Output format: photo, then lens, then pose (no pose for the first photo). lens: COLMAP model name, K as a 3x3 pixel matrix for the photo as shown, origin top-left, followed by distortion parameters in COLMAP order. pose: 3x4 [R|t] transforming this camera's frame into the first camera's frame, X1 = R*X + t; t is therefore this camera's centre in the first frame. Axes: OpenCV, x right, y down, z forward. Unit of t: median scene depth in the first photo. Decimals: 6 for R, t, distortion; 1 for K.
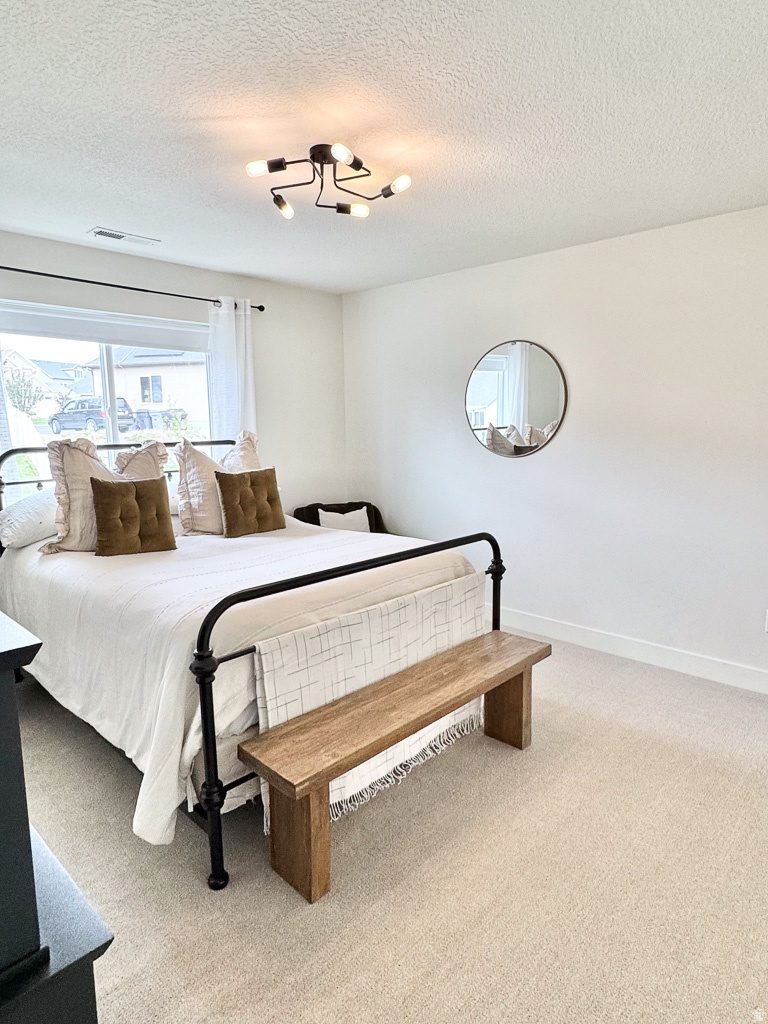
lens RADIAL K [[592.3, 0, 385.9], [0, 592.3, 505.0], [0, 0, 1]] dist [-0.004468, -0.000019]
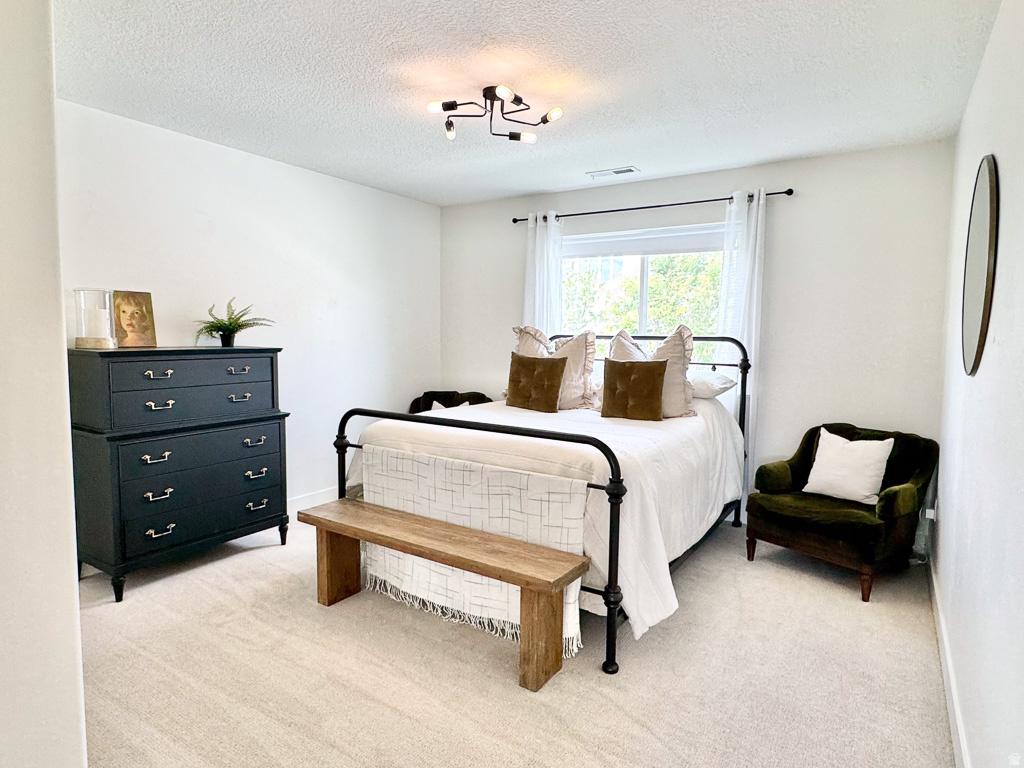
lens RADIAL K [[592.3, 0, 512.4], [0, 592.3, 388.6], [0, 0, 1]] dist [-0.004468, -0.000019]
pose [[0.180853, 0.098544, -0.978561, 0.995508], [-0.155327, 0.985343, 0.070520, -0.062889], [0.971167, 0.139243, 0.193509, 0.751206]]
